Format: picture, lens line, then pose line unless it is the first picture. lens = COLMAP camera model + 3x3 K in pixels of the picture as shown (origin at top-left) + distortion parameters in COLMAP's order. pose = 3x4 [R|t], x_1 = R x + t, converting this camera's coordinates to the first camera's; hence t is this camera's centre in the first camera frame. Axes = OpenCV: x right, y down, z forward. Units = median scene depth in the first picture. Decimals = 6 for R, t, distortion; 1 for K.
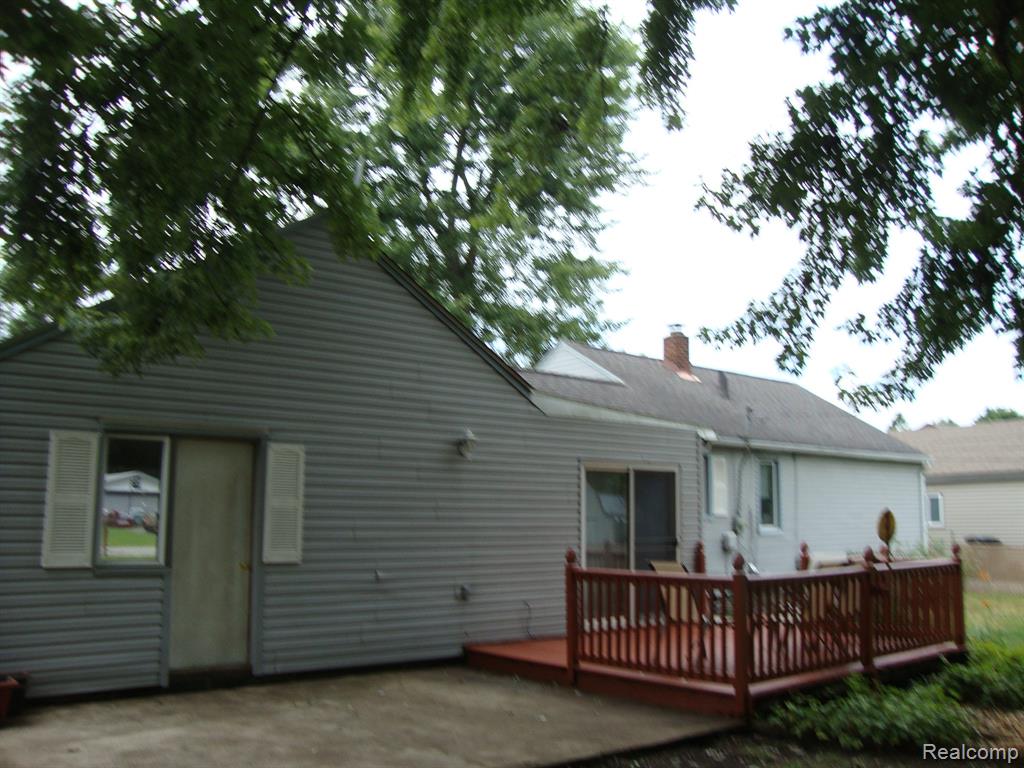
lens RADIAL K [[919.3, 0, 523.2], [0, 919.3, 384.9], [0, 0, 1]] dist [-0.200797, 0.205401]
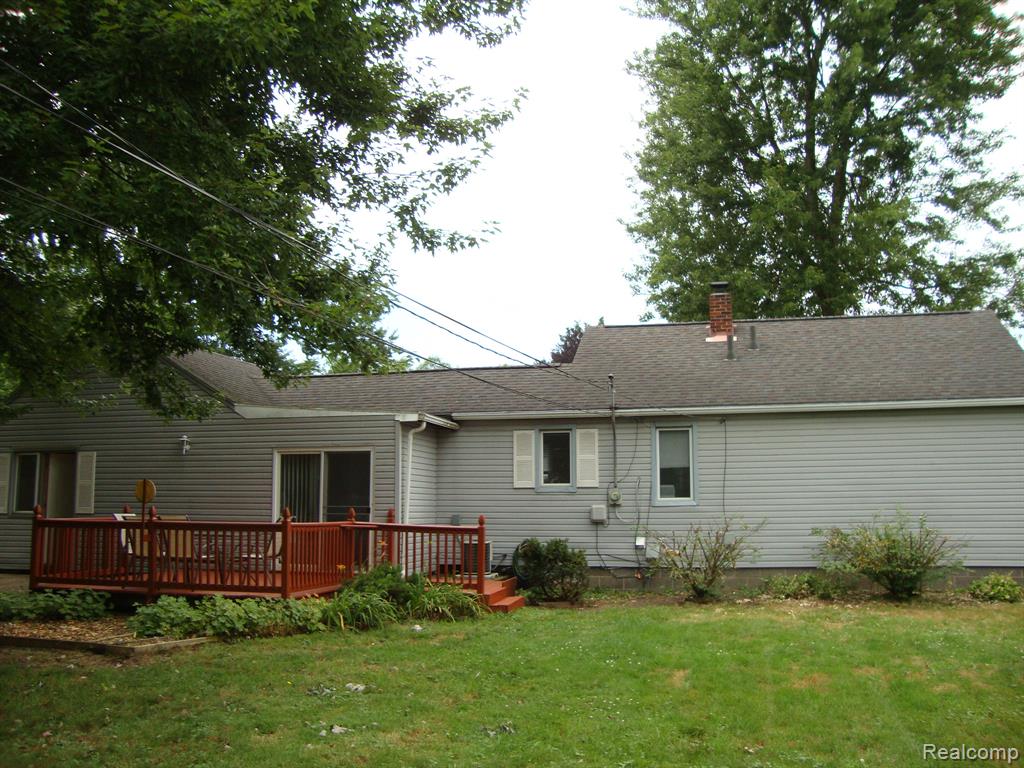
lens RADIAL K [[919.3, 0, 523.2], [0, 919.3, 384.9], [0, 0, 1]] dist [-0.200797, 0.205401]
pose [[0.557229, -0.130670, -0.820013, 1.493625], [0.119474, 0.989882, -0.076552, 0.147377], [0.821719, -0.055313, 0.567203, 0.579633]]
